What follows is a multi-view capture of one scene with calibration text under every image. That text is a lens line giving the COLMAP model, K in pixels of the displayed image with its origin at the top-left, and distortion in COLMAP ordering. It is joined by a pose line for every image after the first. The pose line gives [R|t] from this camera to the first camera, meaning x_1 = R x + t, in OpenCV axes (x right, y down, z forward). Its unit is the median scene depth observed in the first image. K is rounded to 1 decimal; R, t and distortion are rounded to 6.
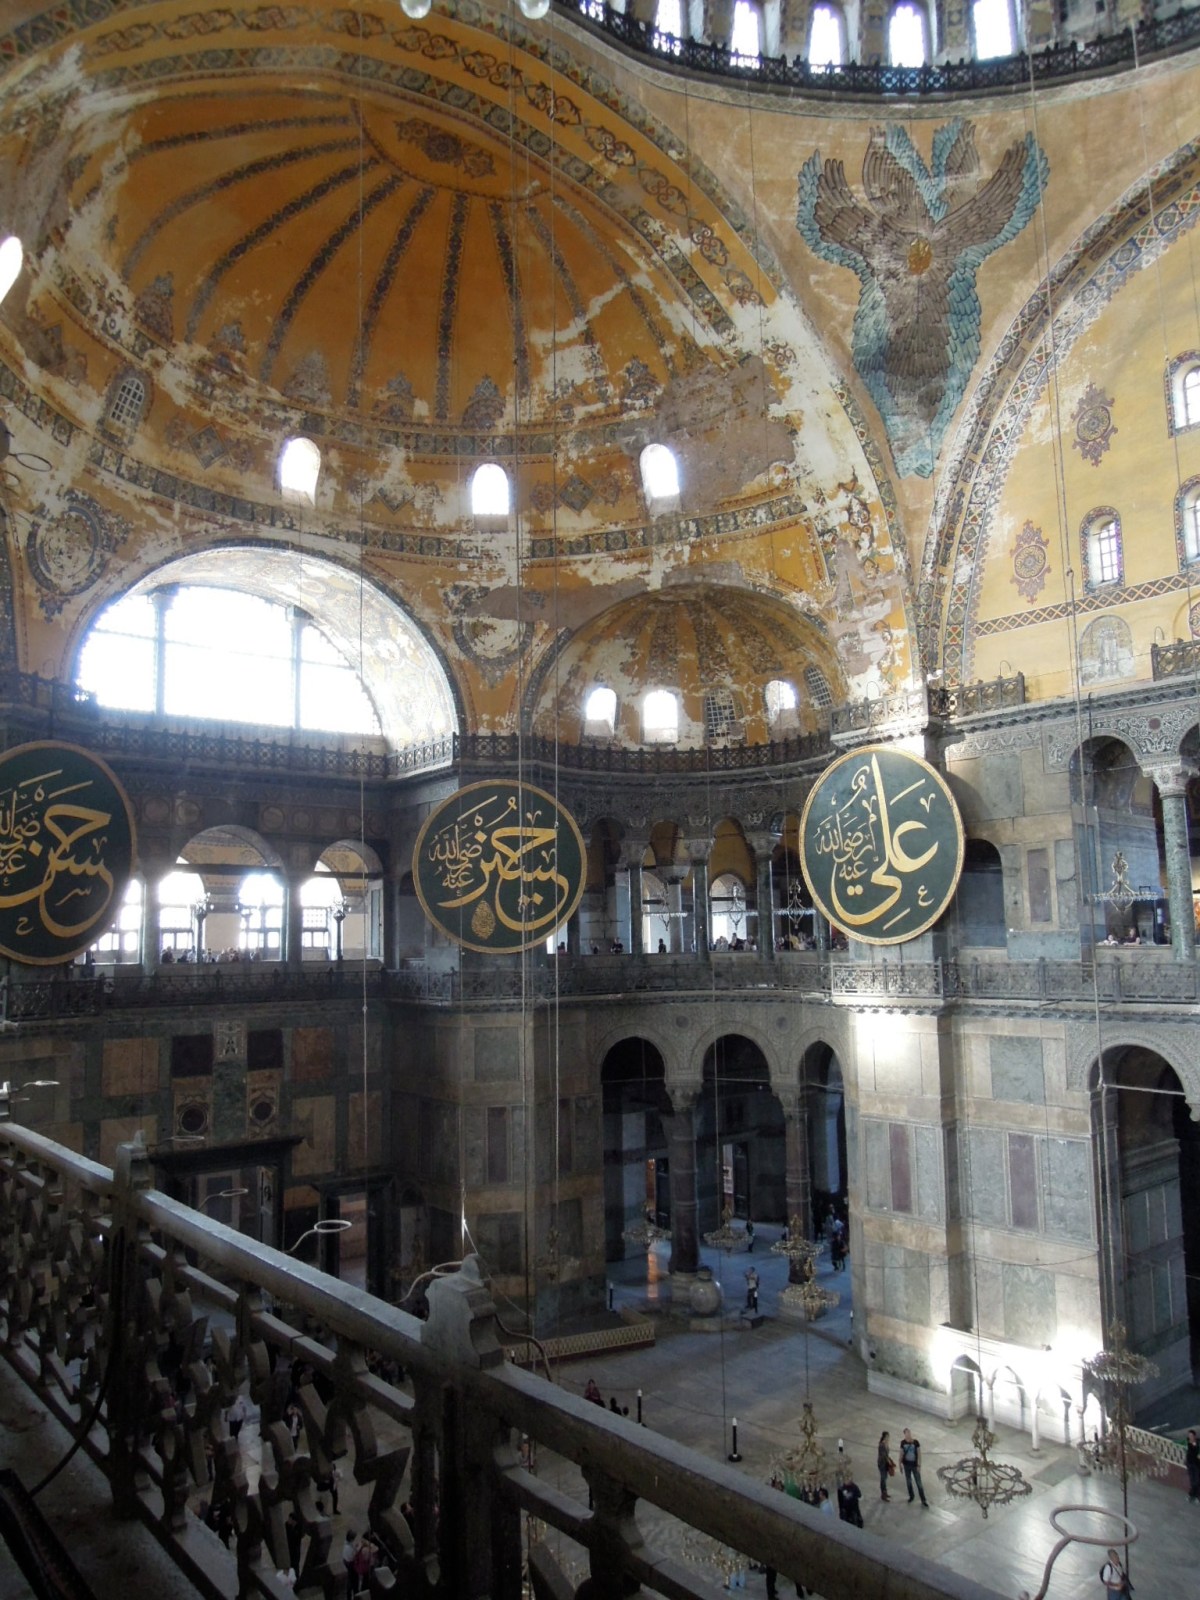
lens RADIAL K [[1124.0, 0, 598.5], [0, 1124.0, 801.0], [0, 0, 1]] dist [-0.038660, 0.001828]
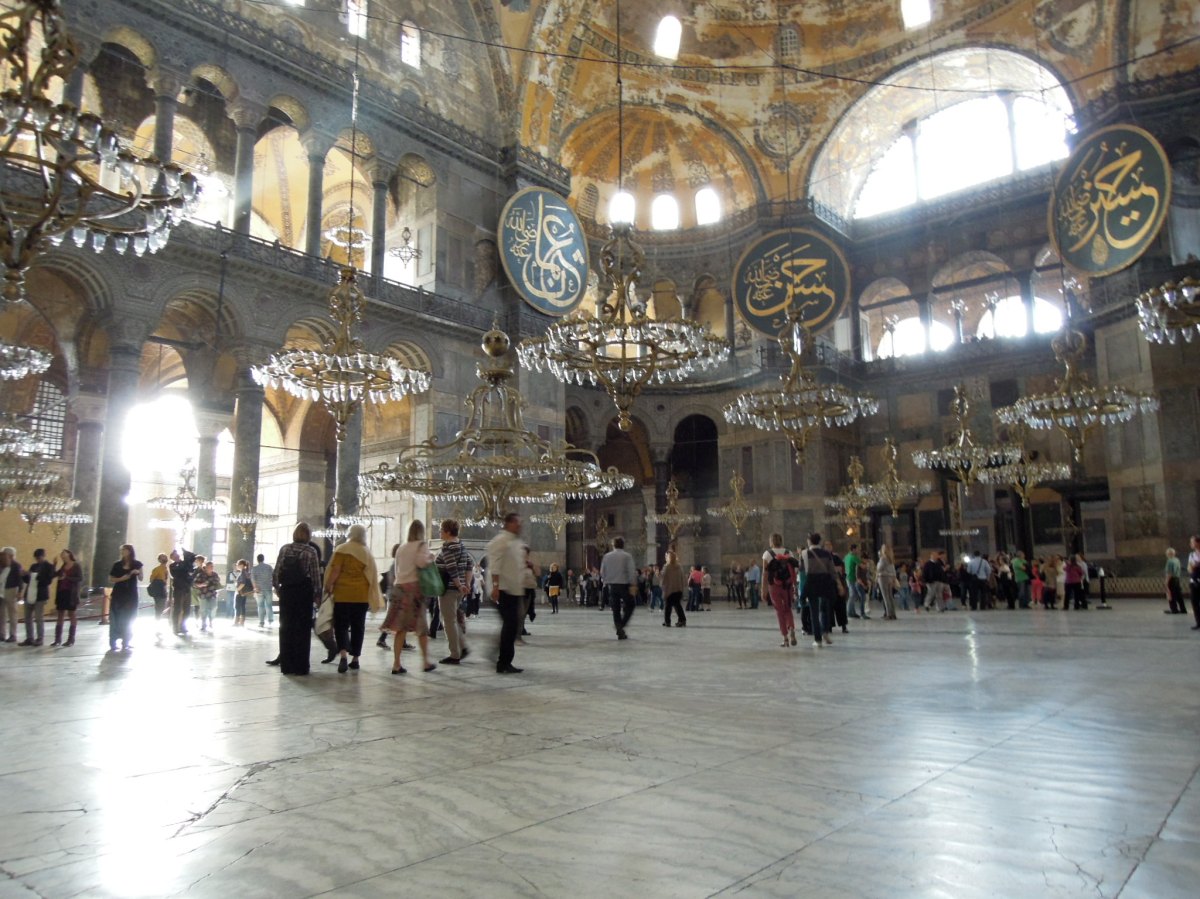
lens RADIAL K [[843.0, 0, 598.9], [0, 843.0, 451.9], [0, 0, 1]] dist [-0.038660, 0.001828]
pose [[0.178037, -0.136332, -0.974534, 0.740099], [0.134272, 0.984459, -0.113191, 0.403387], [0.974820, -0.110700, 0.193576, 0.329573]]
